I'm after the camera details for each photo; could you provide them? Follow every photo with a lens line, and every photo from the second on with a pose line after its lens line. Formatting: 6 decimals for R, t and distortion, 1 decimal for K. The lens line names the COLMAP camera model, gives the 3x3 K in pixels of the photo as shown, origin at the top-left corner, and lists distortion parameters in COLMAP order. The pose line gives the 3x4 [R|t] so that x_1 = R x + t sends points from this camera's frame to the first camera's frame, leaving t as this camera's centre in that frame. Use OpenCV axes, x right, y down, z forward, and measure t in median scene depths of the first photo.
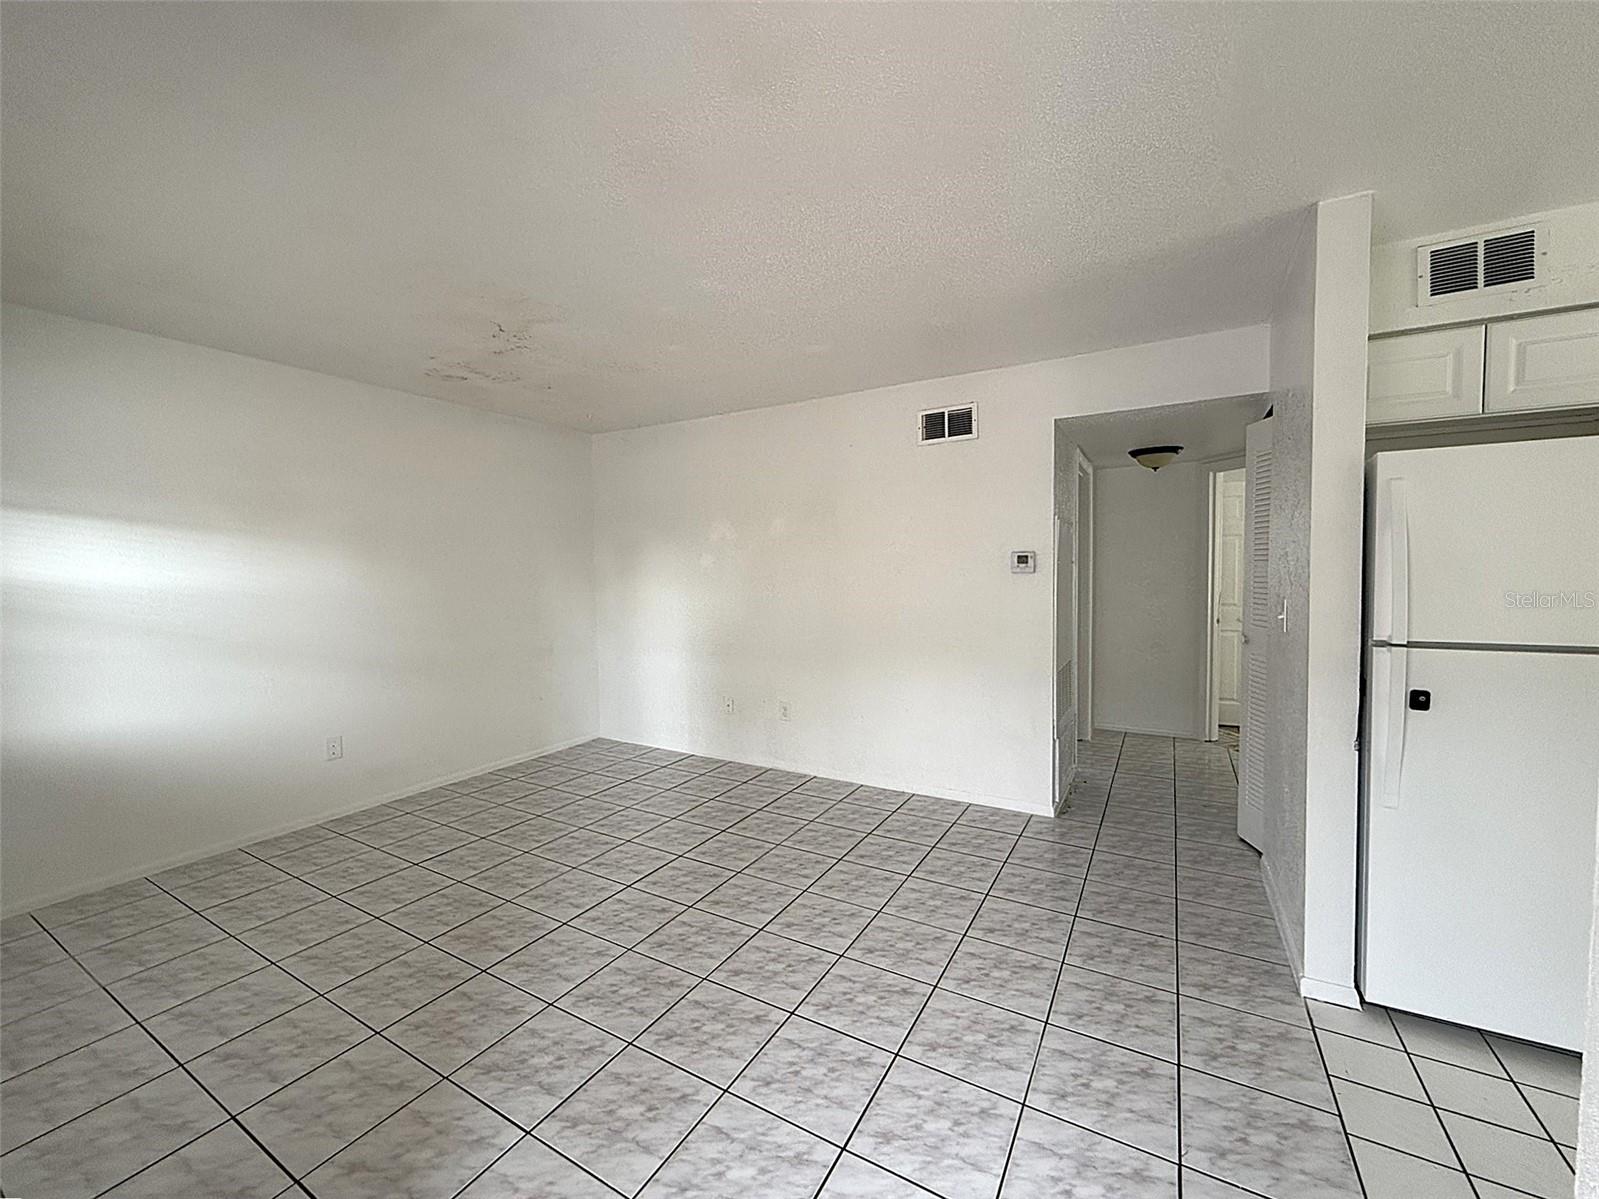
lens RADIAL K [[642.6, 0, 793.5], [0, 642.6, 595.6], [0, 0, 1]] dist [0.000796, -0.000072]
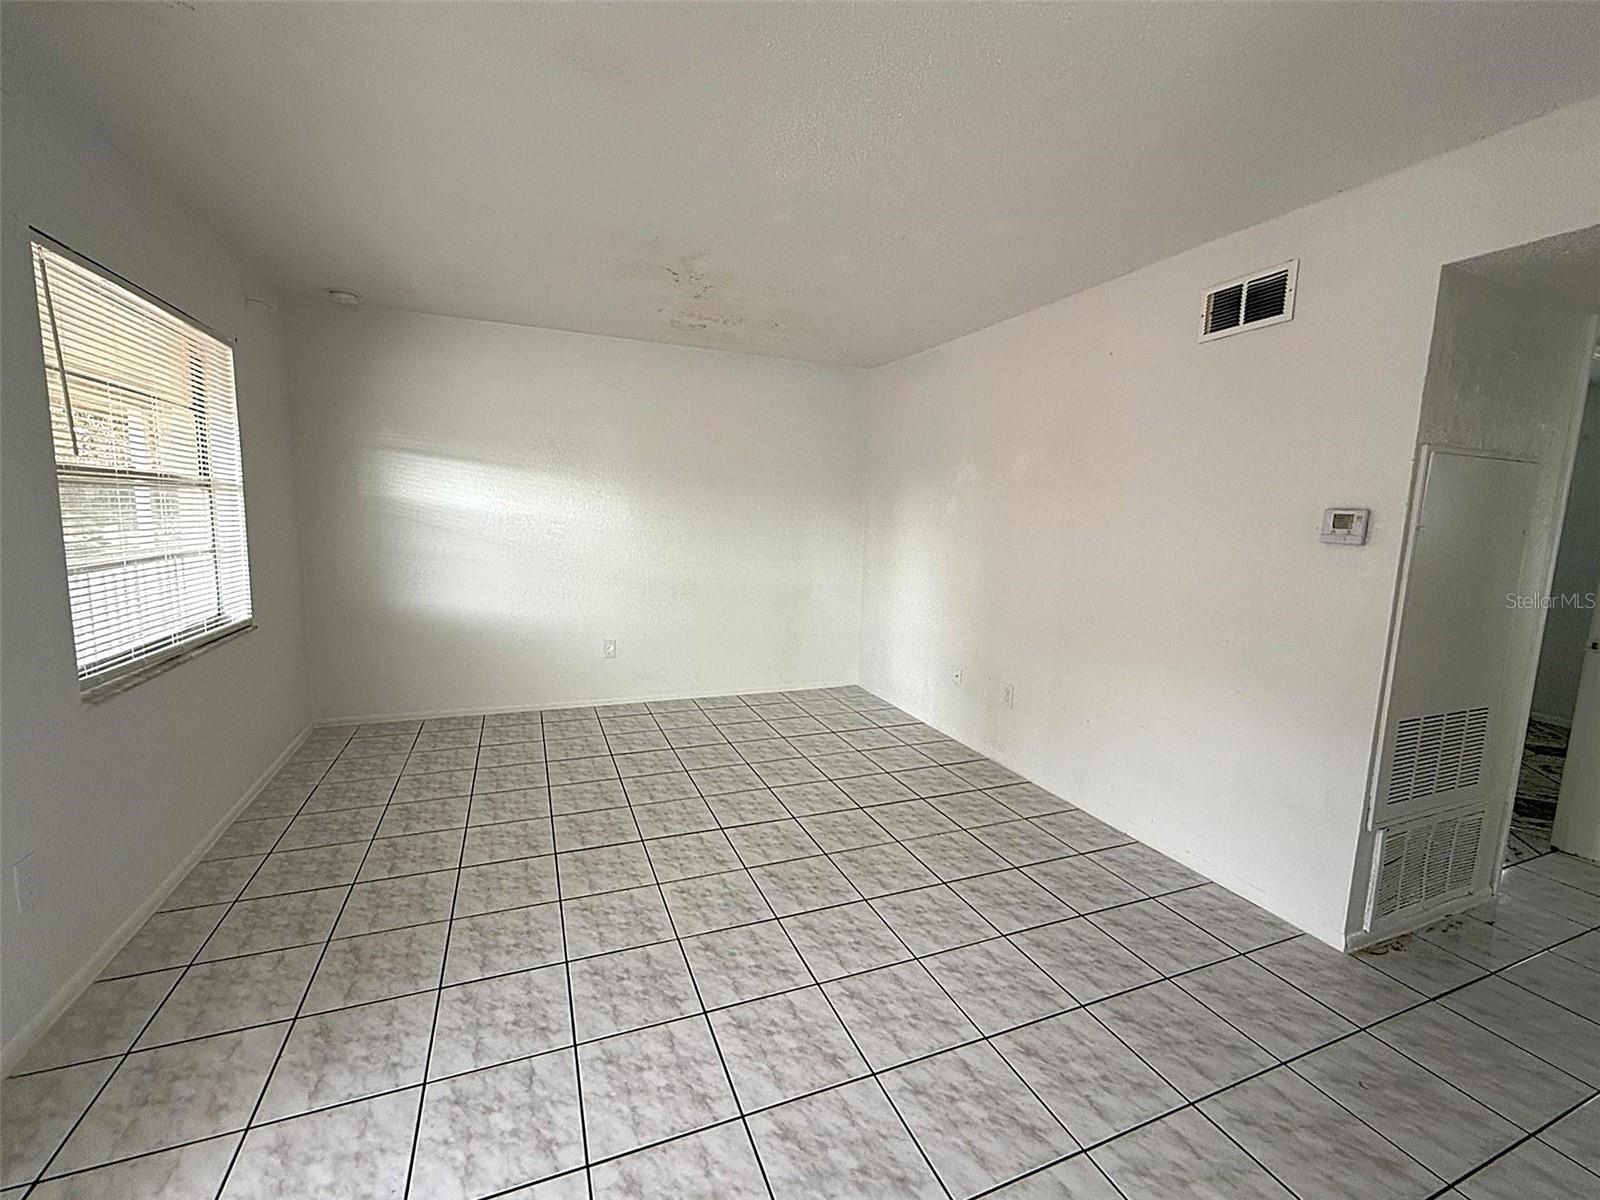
lens RADIAL K [[666.8, 0, 800.0], [0, 666.8, 600.0], [0, 0, 1]] dist [-0.010231, -0.000169]
pose [[0.795617, 0.115433, -0.594701, 0.305862], [-0.065575, 0.992320, 0.104883, -0.013875], [0.602241, -0.044450, 0.797076, 0.191906]]
